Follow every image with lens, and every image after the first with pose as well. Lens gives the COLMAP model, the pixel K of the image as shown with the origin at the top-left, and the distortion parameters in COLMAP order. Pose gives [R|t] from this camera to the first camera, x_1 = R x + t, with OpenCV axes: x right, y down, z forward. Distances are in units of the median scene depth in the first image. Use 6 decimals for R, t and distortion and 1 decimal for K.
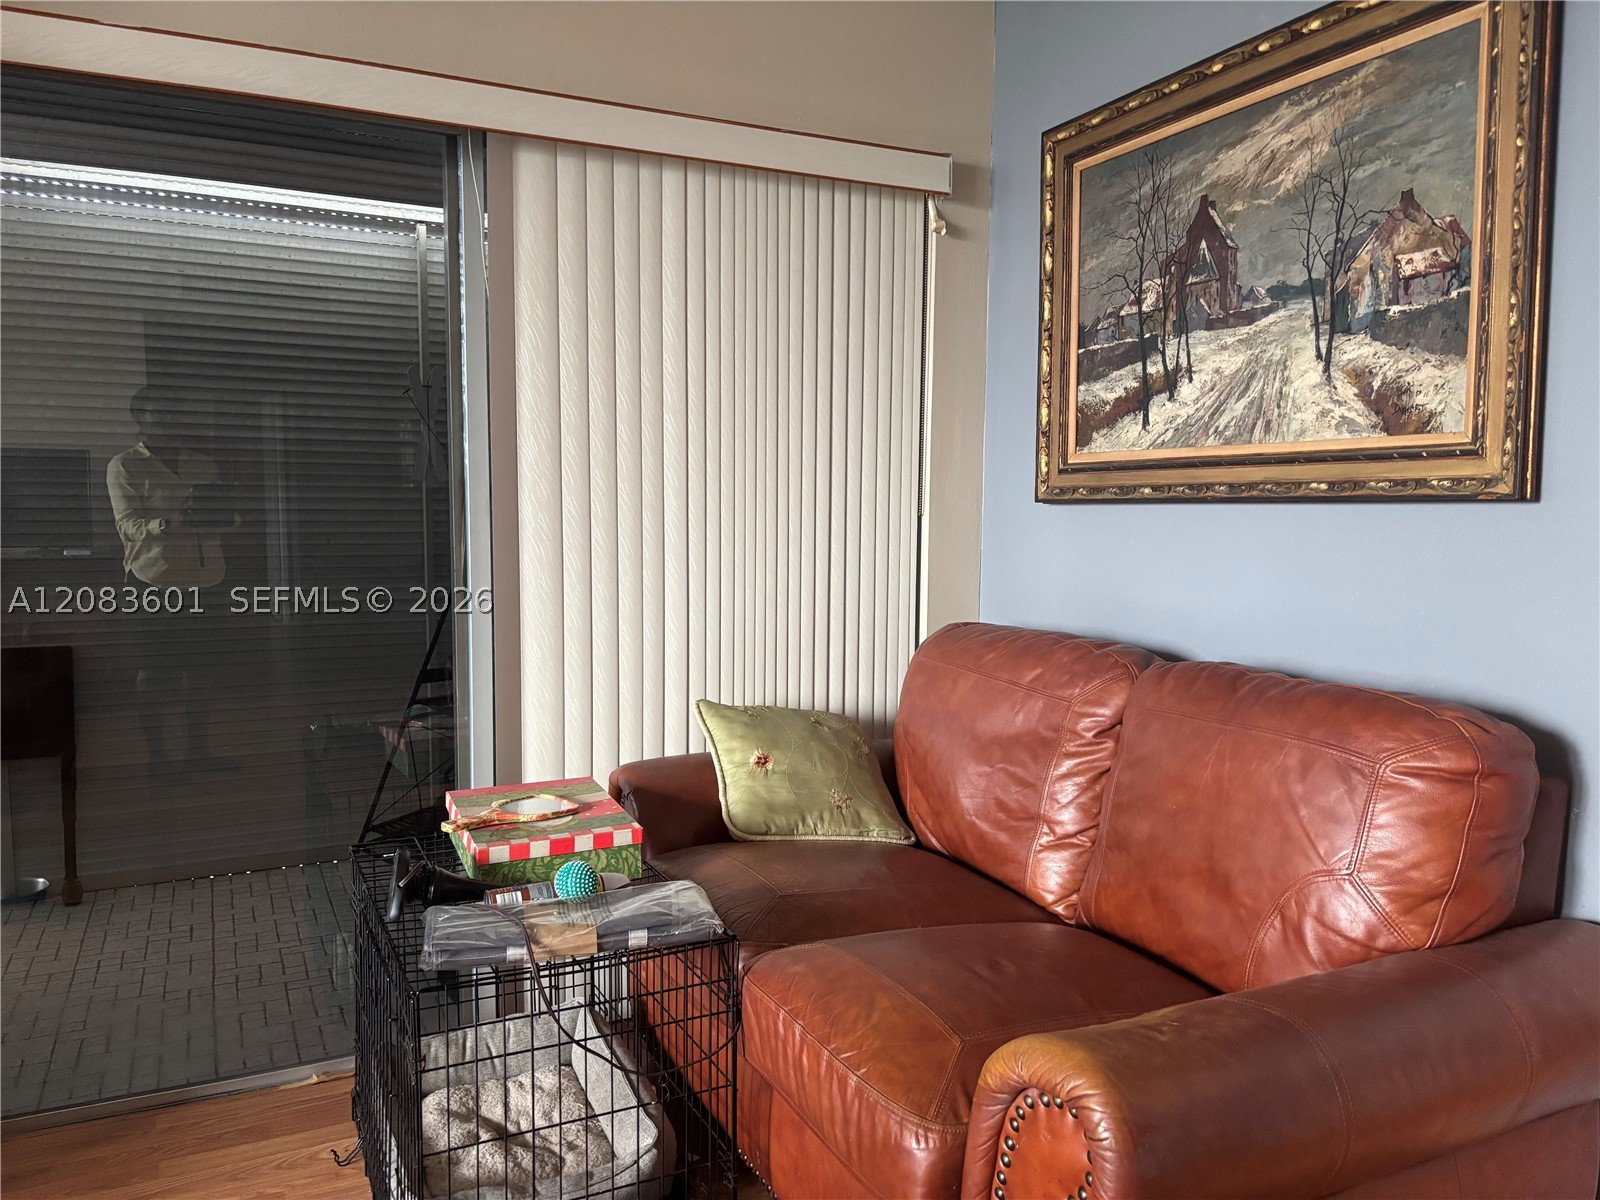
lens RADIAL K [[1207.2, 0, 807.0], [0, 1207.2, 619.7], [0, 0, 1]] dist [0.055950, -0.060089]
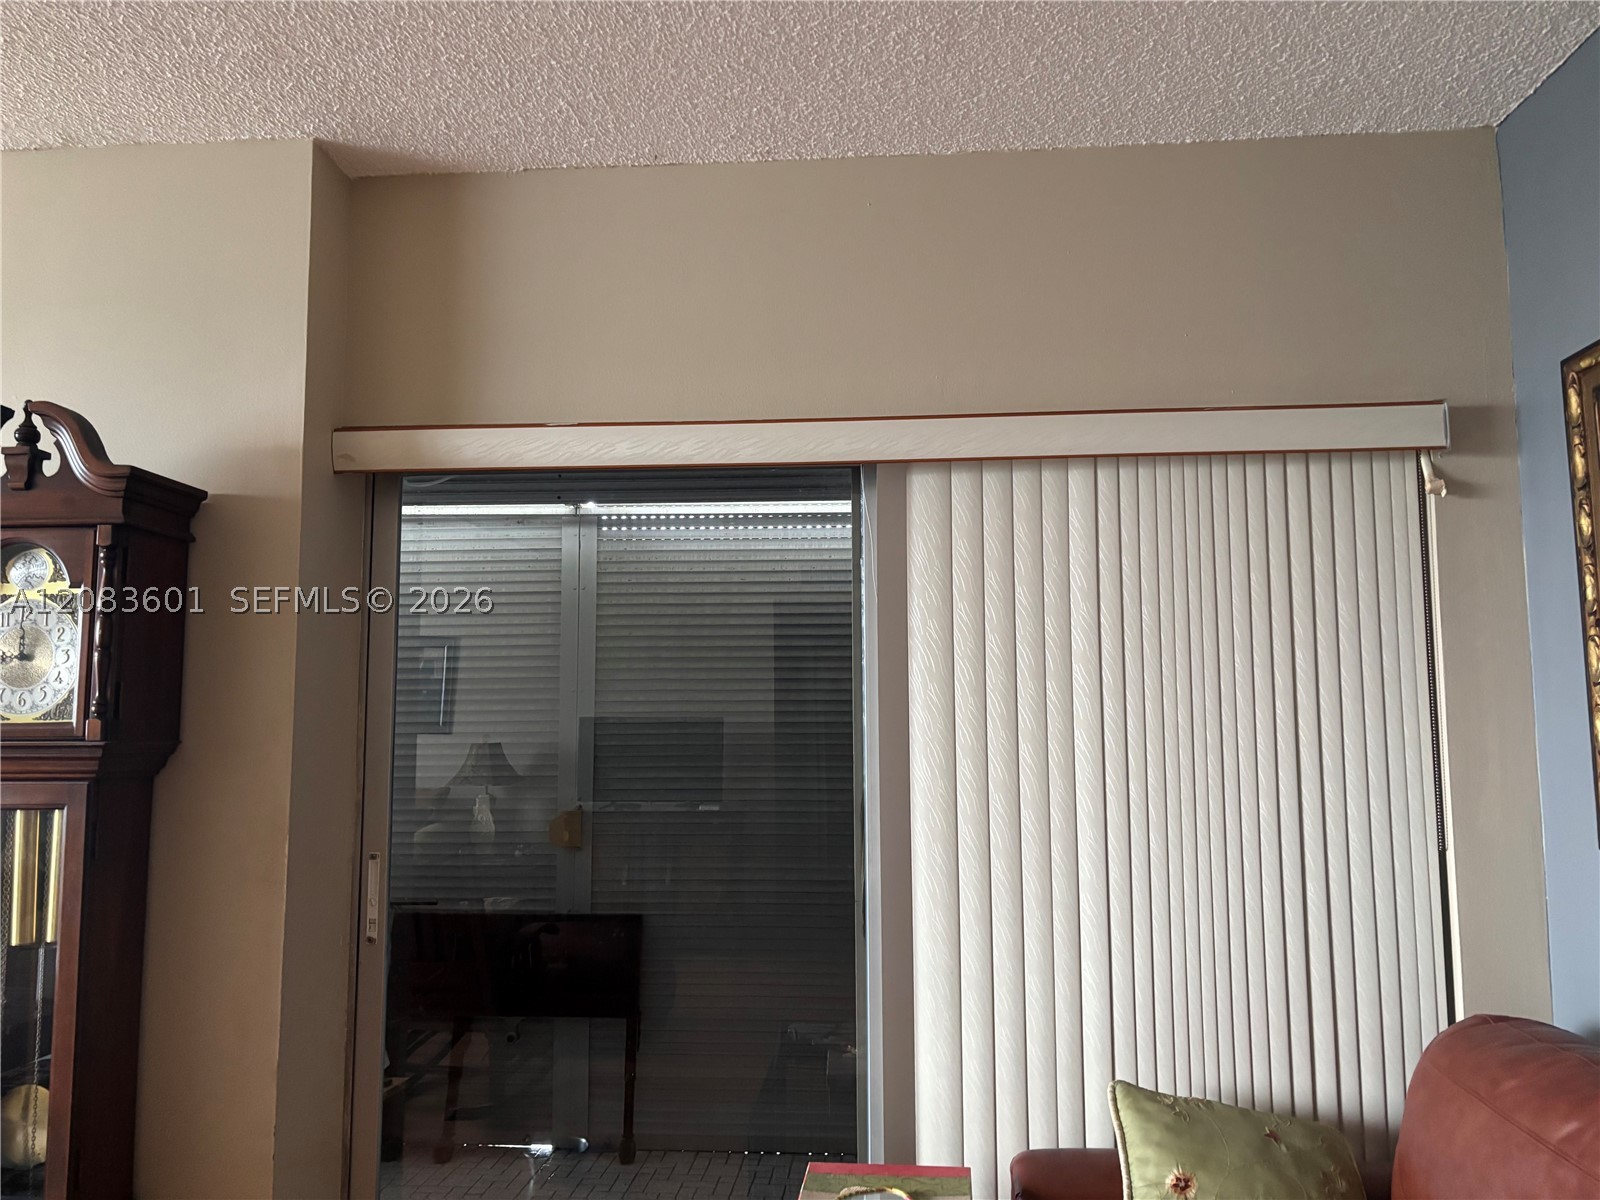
lens RADIAL K [[1207.2, 0, 801.8], [0, 1207.2, 597.3], [0, 0, 1]] dist [0.055950, -0.060089]
pose [[0.851928, -0.062018, -0.519974, 0.176524], [-0.041710, 0.981771, -0.185434, -0.092757], [0.521996, 0.179665, 0.833811, 0.138003]]
